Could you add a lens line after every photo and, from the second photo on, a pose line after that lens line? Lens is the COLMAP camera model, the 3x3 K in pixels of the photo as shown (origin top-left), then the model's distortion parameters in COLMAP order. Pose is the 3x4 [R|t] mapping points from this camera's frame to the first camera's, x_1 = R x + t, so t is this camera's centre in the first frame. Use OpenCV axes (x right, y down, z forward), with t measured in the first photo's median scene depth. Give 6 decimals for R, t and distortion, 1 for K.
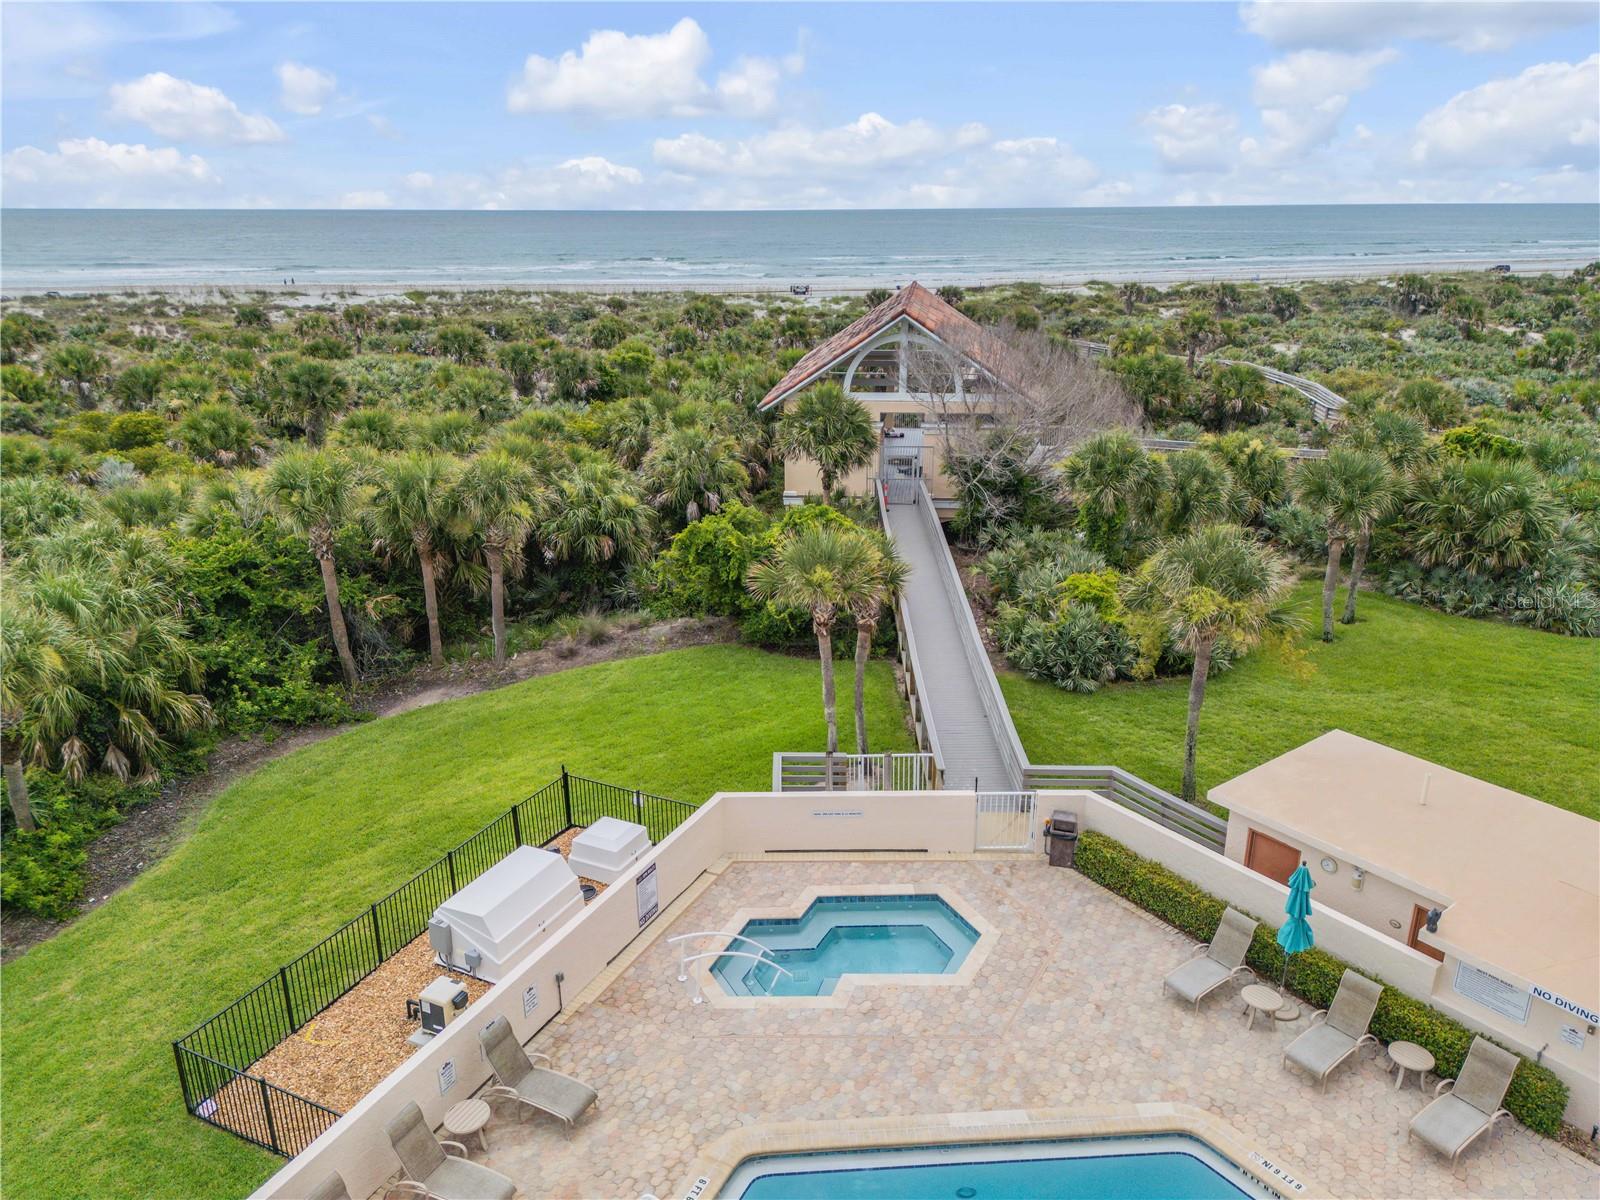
lens RADIAL K [[1133.9, 0, 800.0], [0, 1133.9, 600.0], [0, 0, 1]] dist [0.082618, -0.098697]
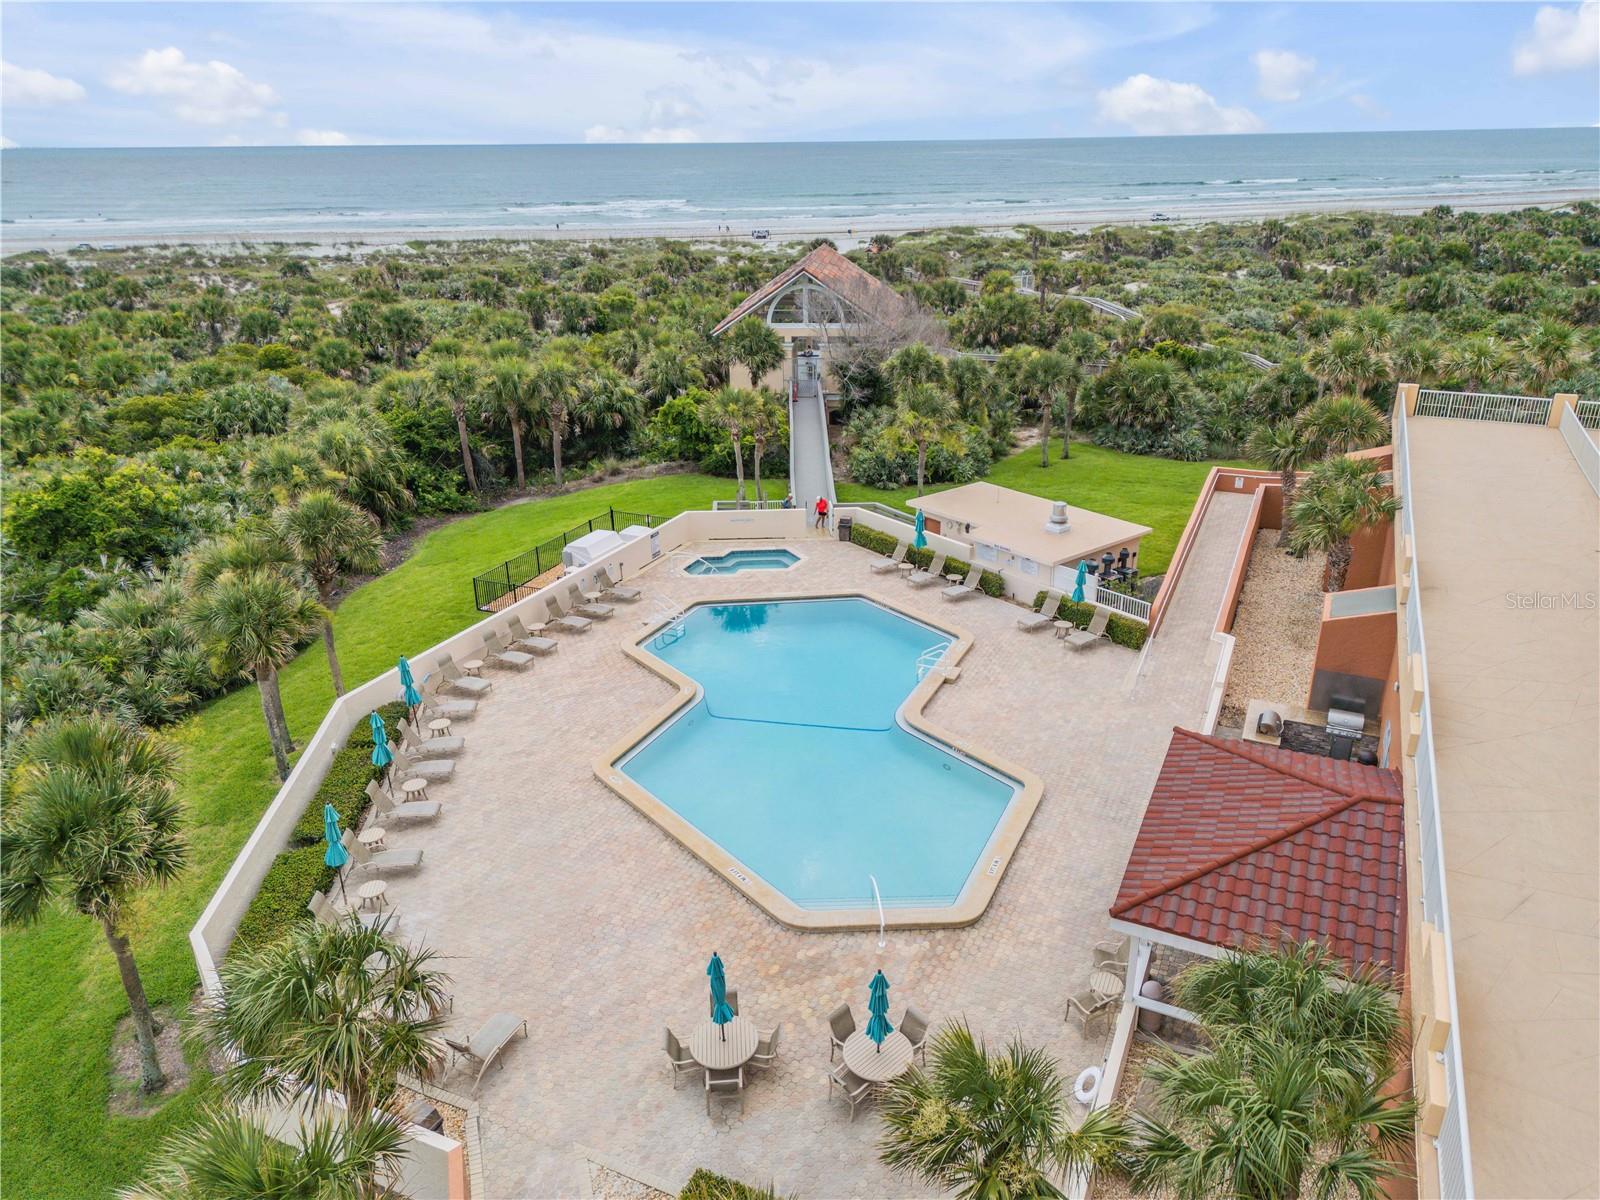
lens RADIAL K [[1133.9, 0, 800.0], [0, 1133.9, 600.0], [0, 0, 1]] dist [0.082618, -0.098697]
pose [[0.999661, -0.017130, 0.019589, 0.039229], [0.016097, 0.998532, 0.051725, 0.092393], [-0.020446, -0.051392, 0.998469, -0.458803]]
